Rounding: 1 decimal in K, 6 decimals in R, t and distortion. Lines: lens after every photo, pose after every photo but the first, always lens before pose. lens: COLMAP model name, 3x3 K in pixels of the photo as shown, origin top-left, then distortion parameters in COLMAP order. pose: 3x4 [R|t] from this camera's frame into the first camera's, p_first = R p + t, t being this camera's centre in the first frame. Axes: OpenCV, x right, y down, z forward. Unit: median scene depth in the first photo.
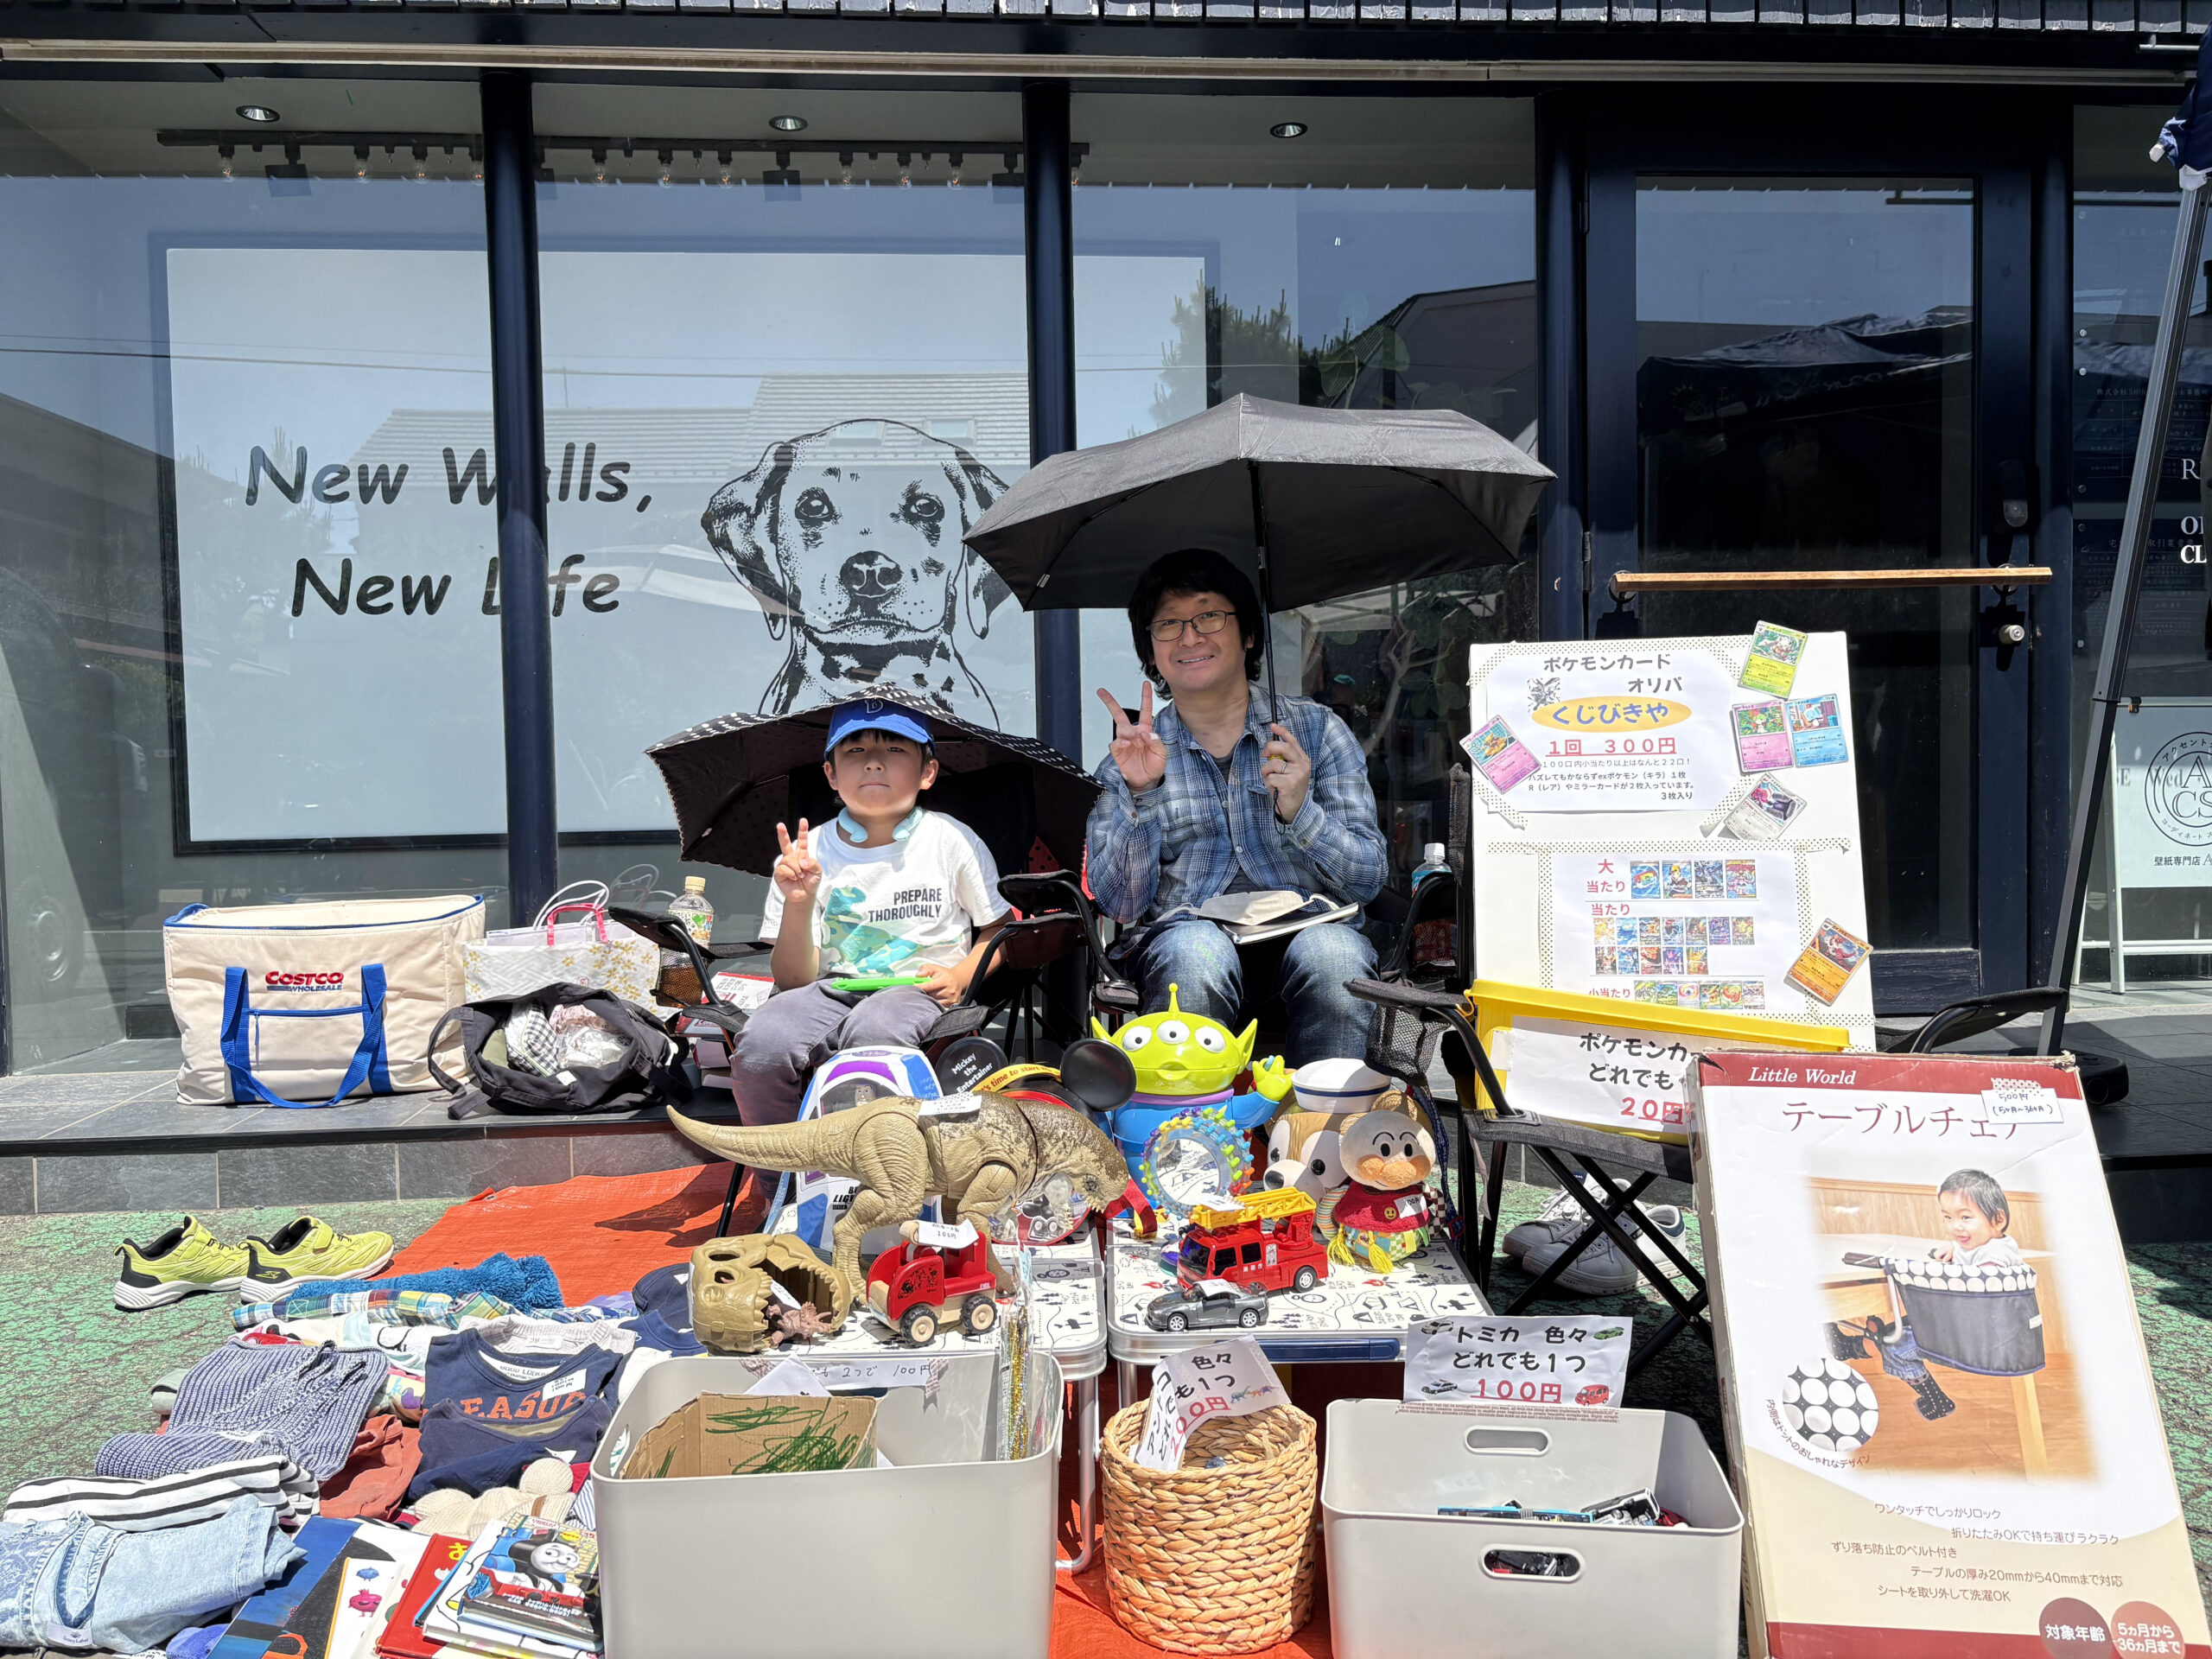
lens RADIAL K [[1689.1, 0, 1105.6], [0, 1689.1, 827.9], [0, 0, 1]] dist [0.001812, -0.000325]
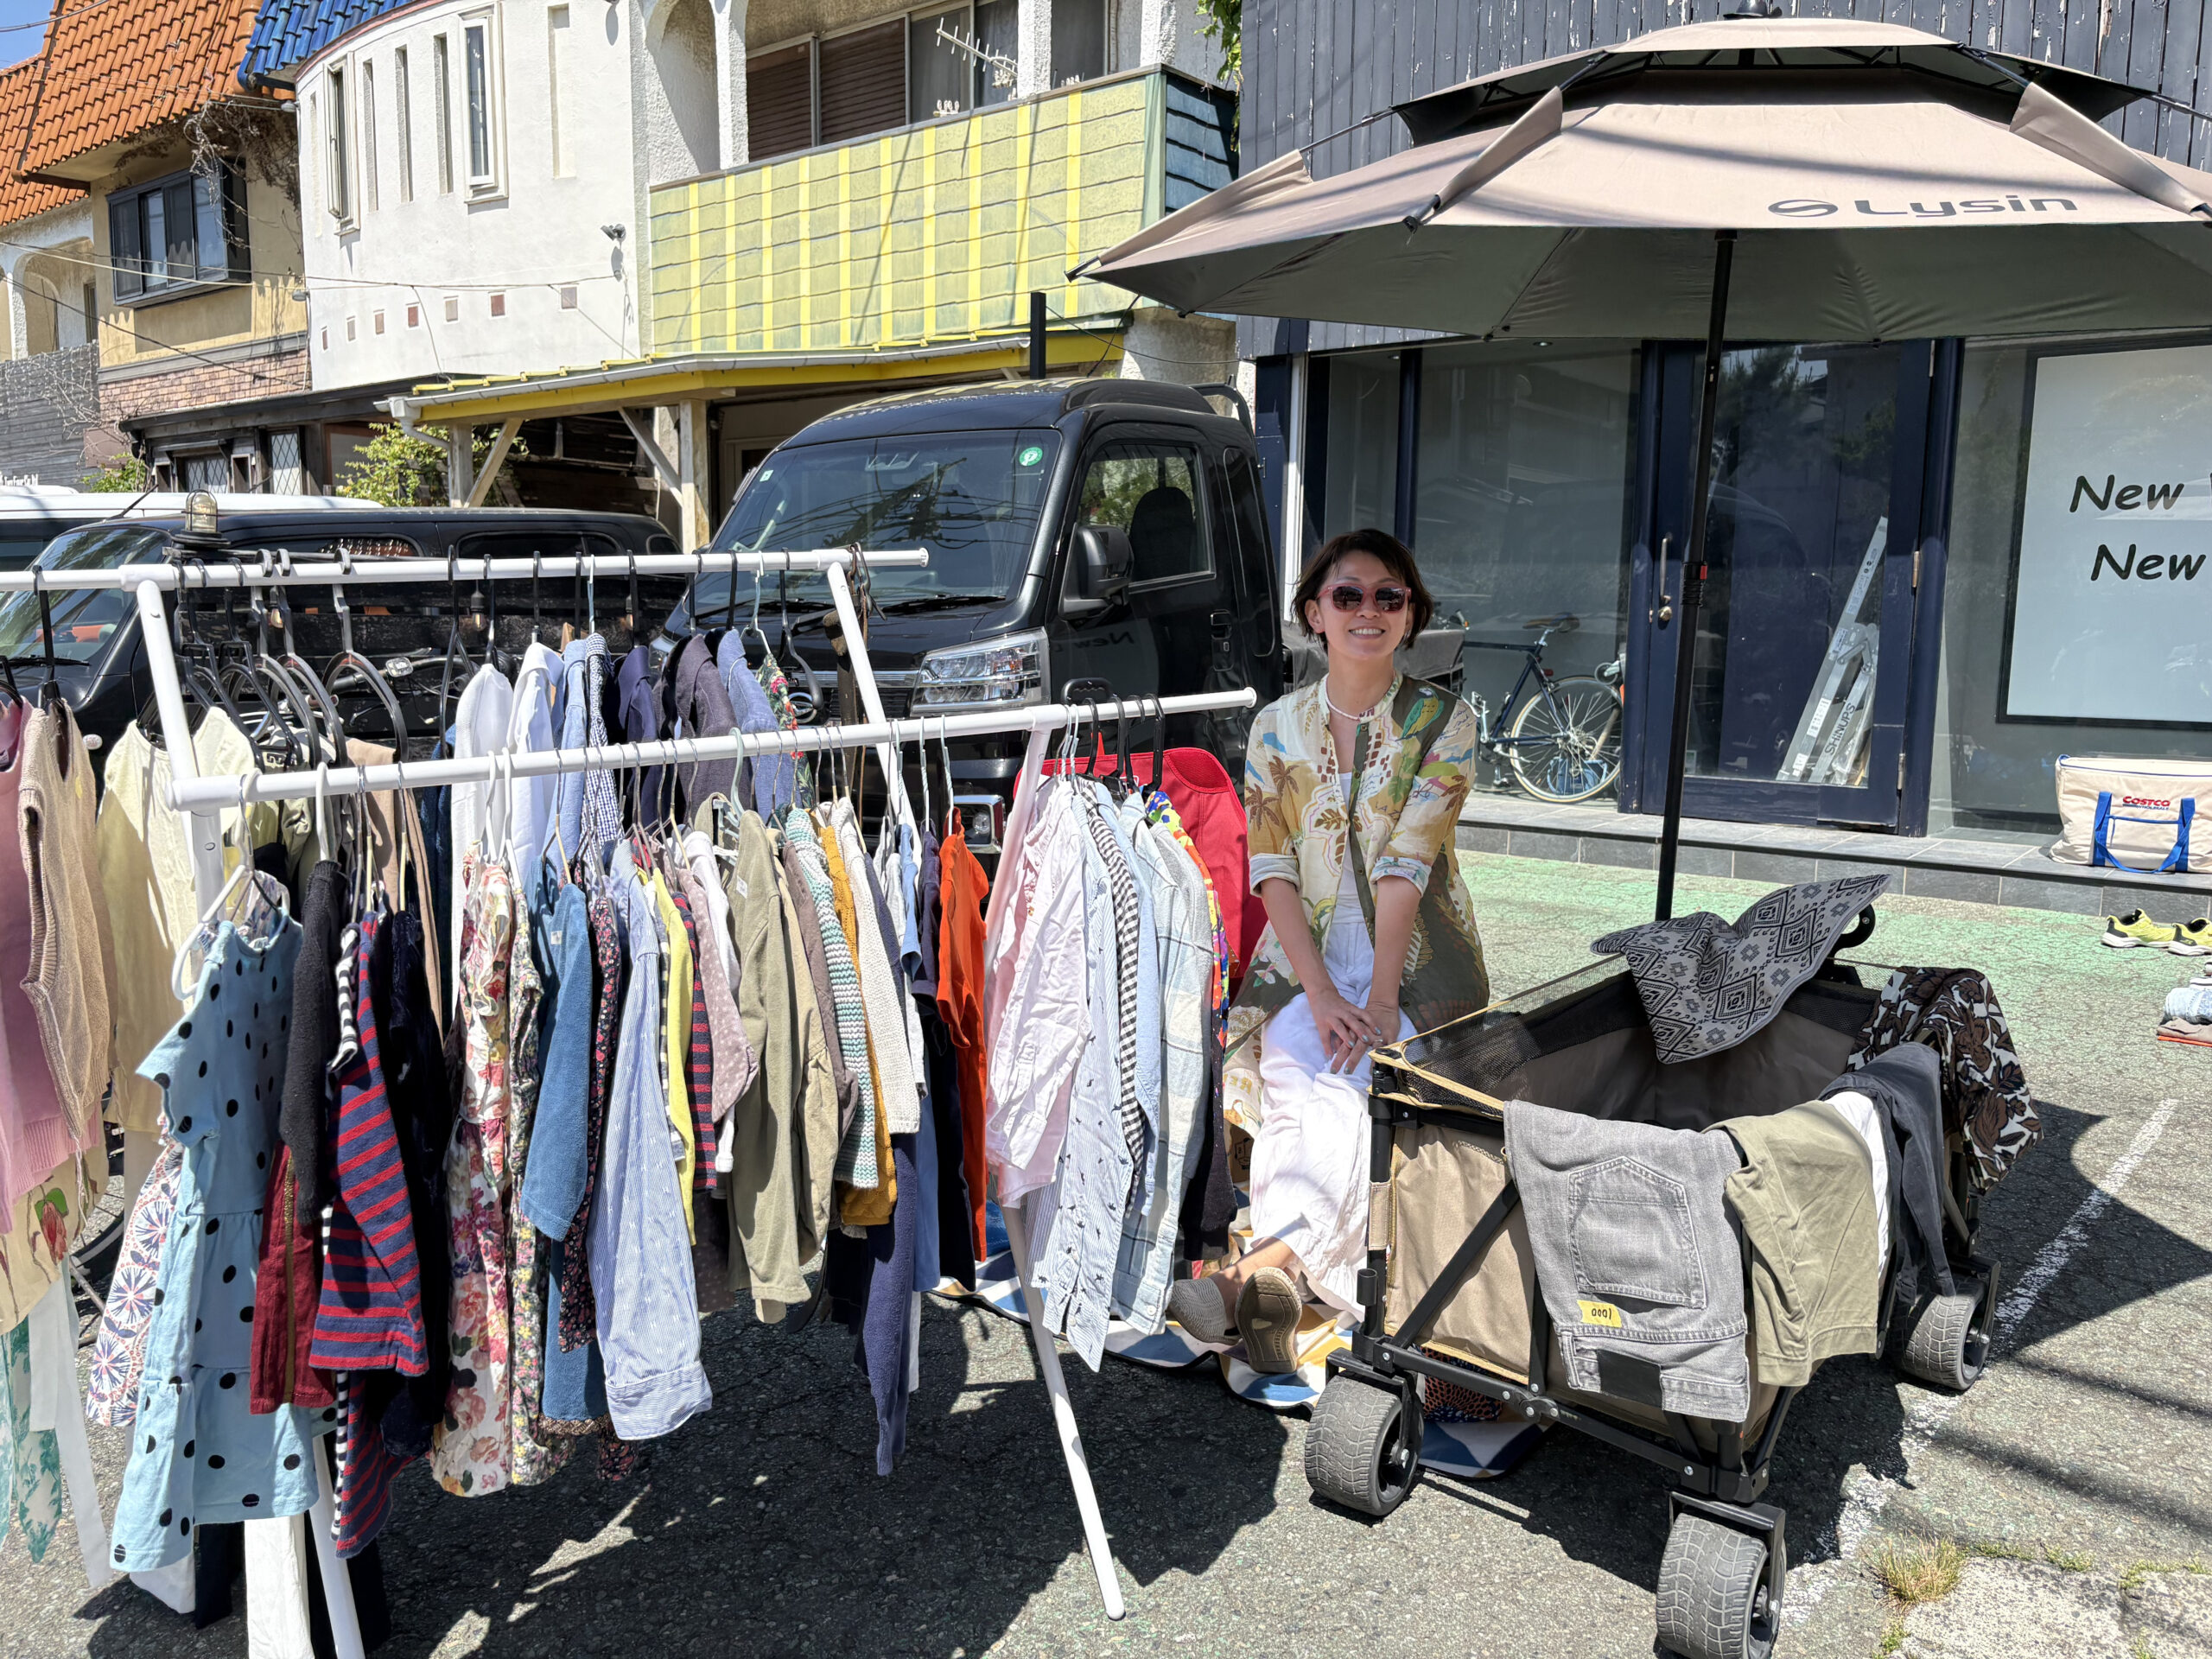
lens RADIAL K [[1689.1, 0, 1106.8], [0, 1689.1, 835.5], [0, 0, 1]] dist [0.001812, -0.000325]
pose [[0.727883, 0.118595, -0.675368, -0.057037], [-0.053818, 0.991772, 0.116153, -0.025407], [0.683587, -0.048199, 0.728276, -1.073296]]
